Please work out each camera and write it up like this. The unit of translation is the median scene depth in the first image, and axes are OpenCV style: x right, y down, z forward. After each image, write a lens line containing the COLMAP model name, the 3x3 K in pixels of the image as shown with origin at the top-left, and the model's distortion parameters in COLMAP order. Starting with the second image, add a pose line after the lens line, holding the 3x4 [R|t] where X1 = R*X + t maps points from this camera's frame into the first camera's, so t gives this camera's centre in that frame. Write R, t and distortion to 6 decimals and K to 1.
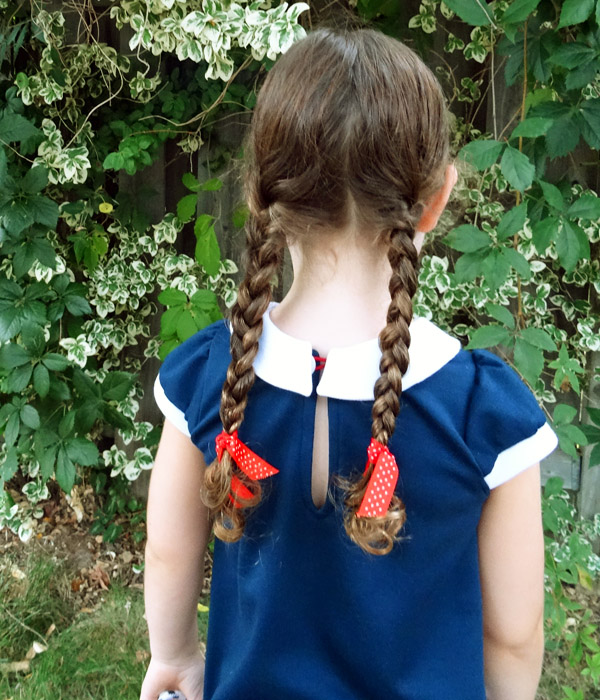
lens RADIAL K [[368.8, 0, 300.0], [0, 368.8, 350.0], [0, 0, 1]] dist [0.003293, 0.000448]
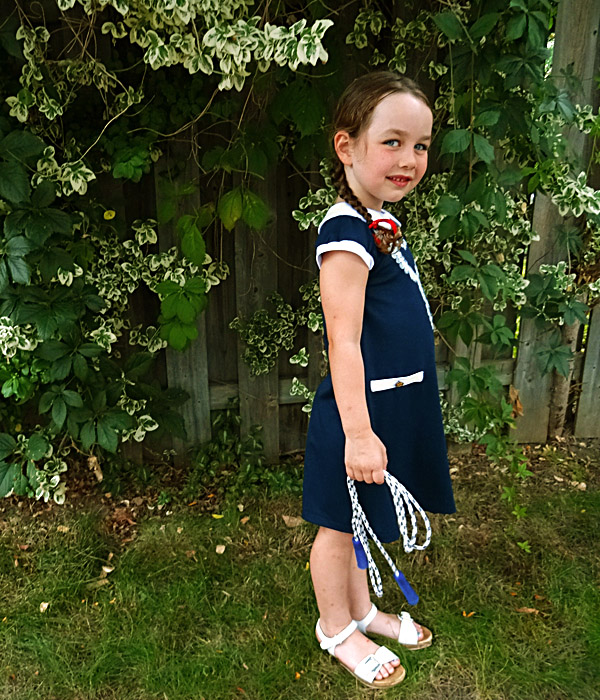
lens RADIAL K [[277.6, 0, 300.0], [0, 277.6, 350.0], [0, 0, 1]] dist [0.001403, 0.000404]
pose [[0.977985, -0.155375, 0.139300, -0.131564], [0.138606, 0.982684, 0.122967, 0.016863], [-0.155994, -0.100952, 0.982586, -0.014485]]
